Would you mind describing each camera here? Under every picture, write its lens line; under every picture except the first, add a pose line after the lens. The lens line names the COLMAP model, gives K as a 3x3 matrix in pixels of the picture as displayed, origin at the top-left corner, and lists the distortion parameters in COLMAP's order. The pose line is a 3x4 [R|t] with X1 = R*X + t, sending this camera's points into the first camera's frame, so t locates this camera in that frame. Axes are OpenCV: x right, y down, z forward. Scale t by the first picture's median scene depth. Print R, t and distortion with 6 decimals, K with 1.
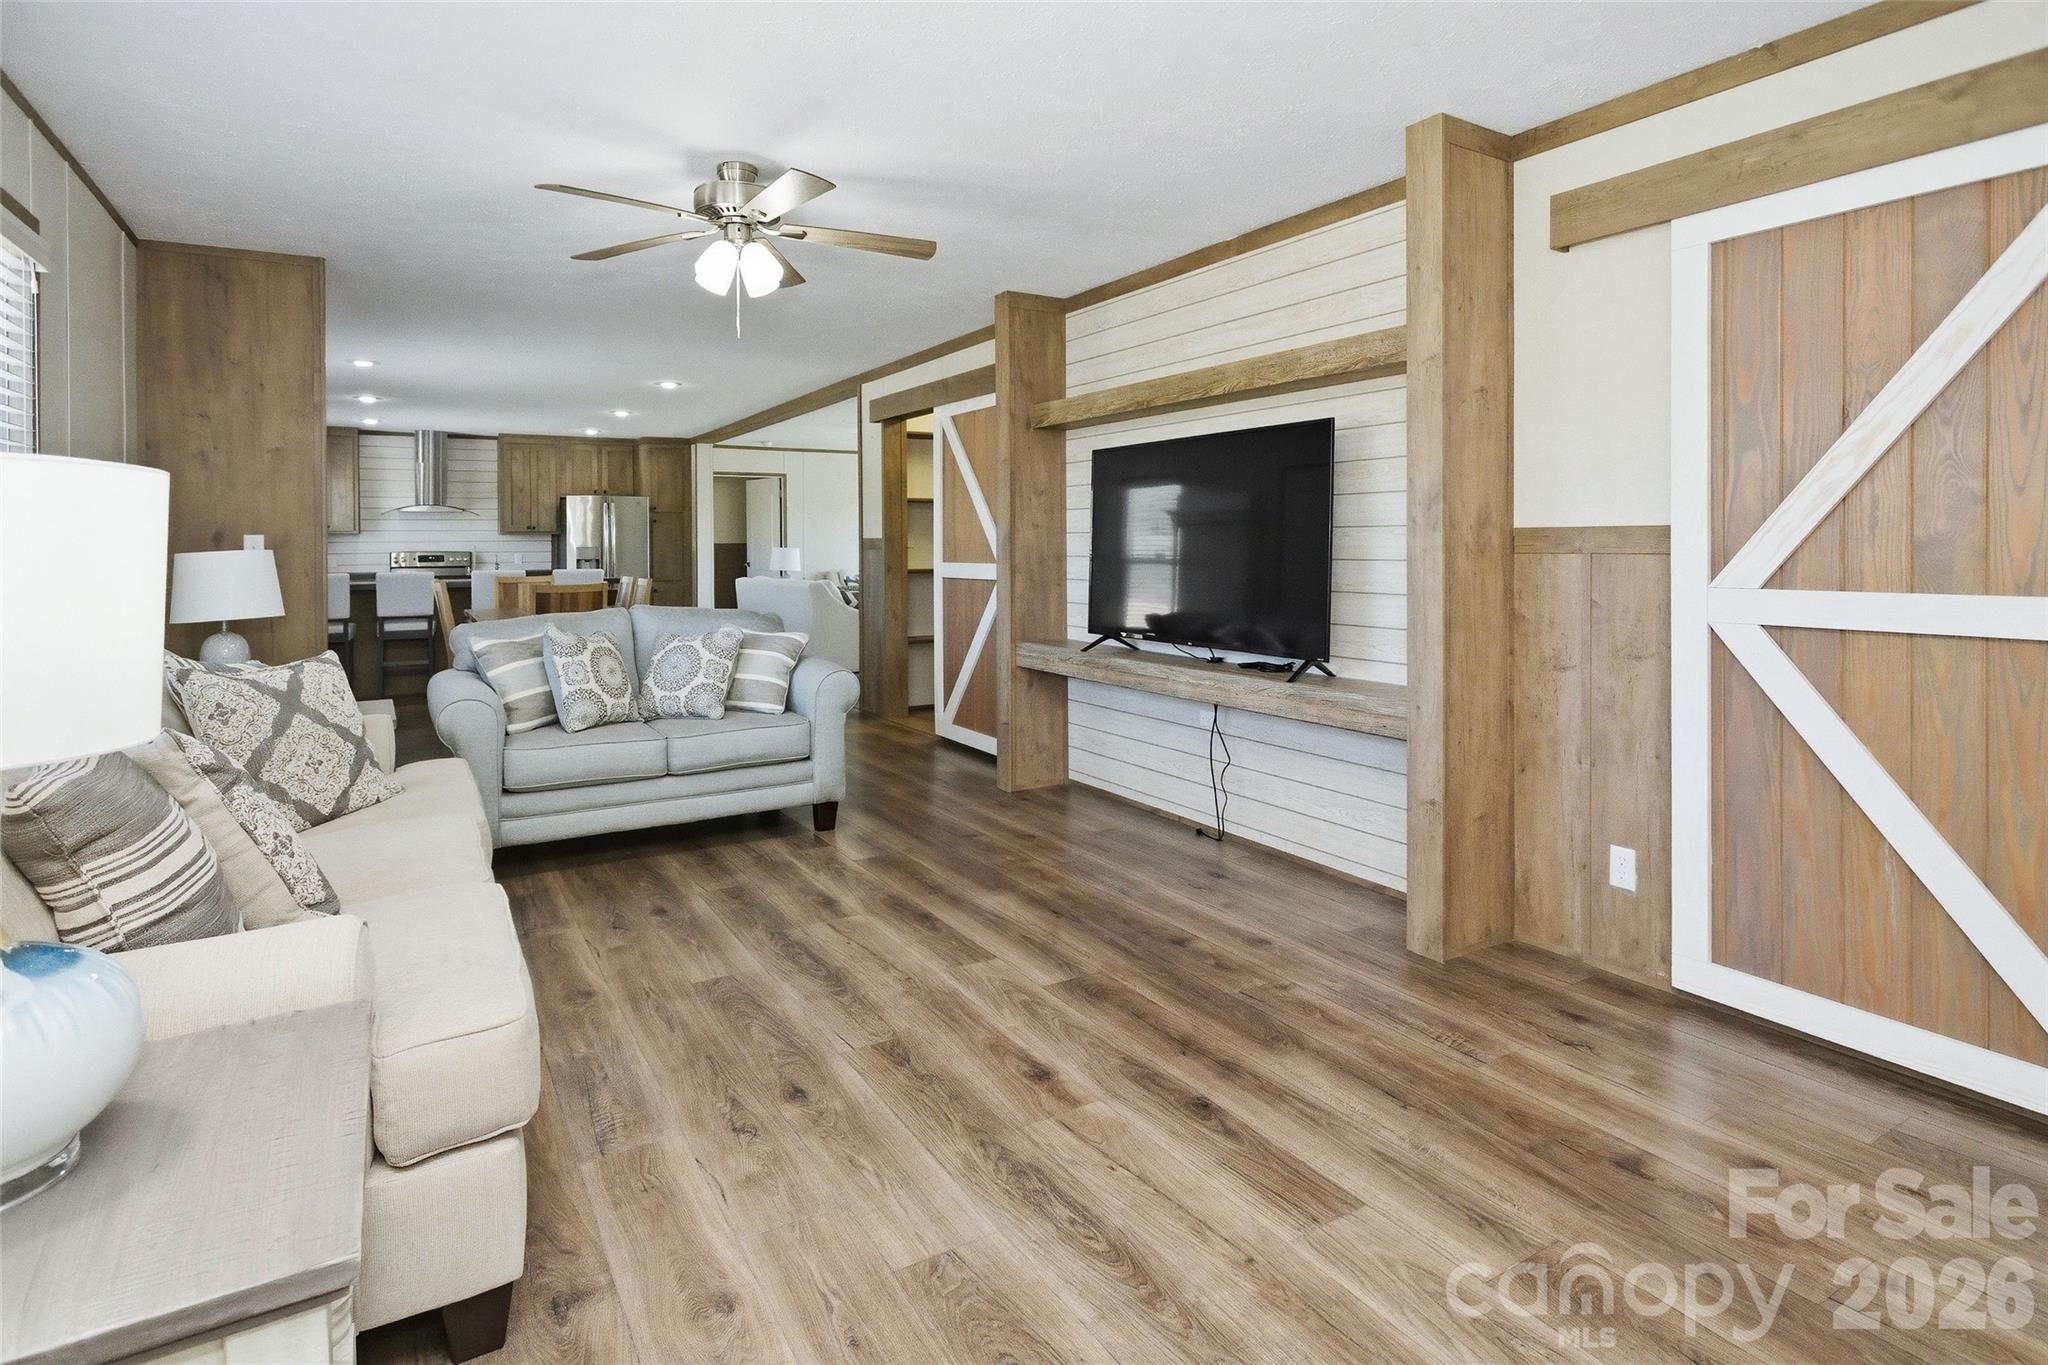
lens RADIAL K [[1047.2, 0, 988.8], [0, 1047.2, 544.2], [0, 0, 1]] dist [-0.000147, 0.032030]
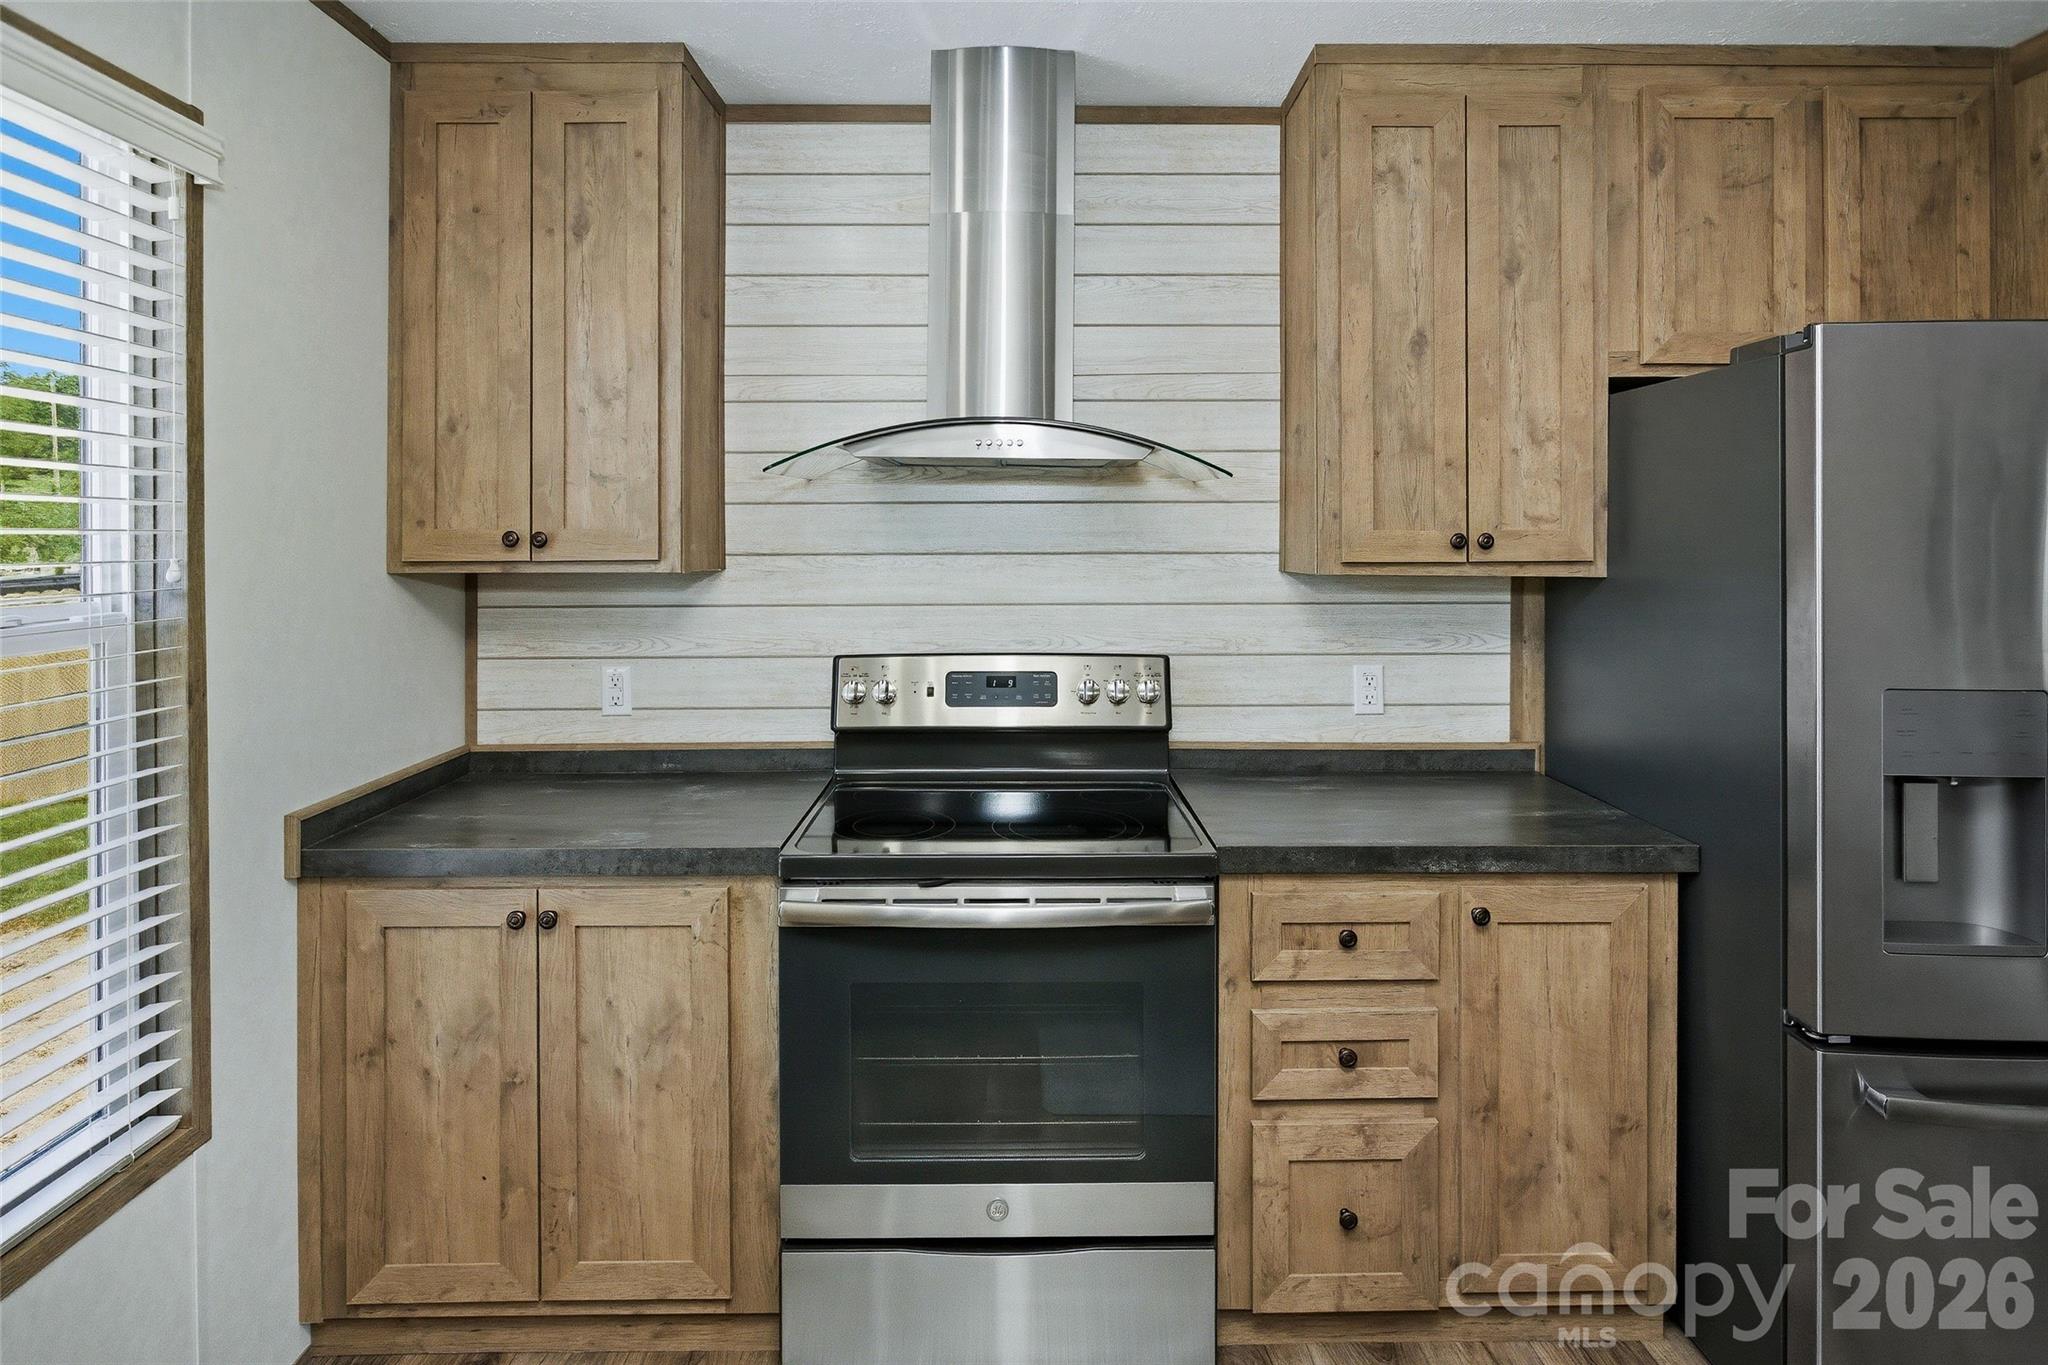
lens RADIAL K [[1049.1, 0, 1022.0], [0, 1049.1, 541.4], [0, 0, 1]] dist [0.000425, 0.000154]
pose [[0.873761, 0.002502, -0.486350, -0.426063], [-0.000428, 0.999990, 0.004376, -0.016750], [0.486356, -0.003615, 0.873753, 0.820244]]
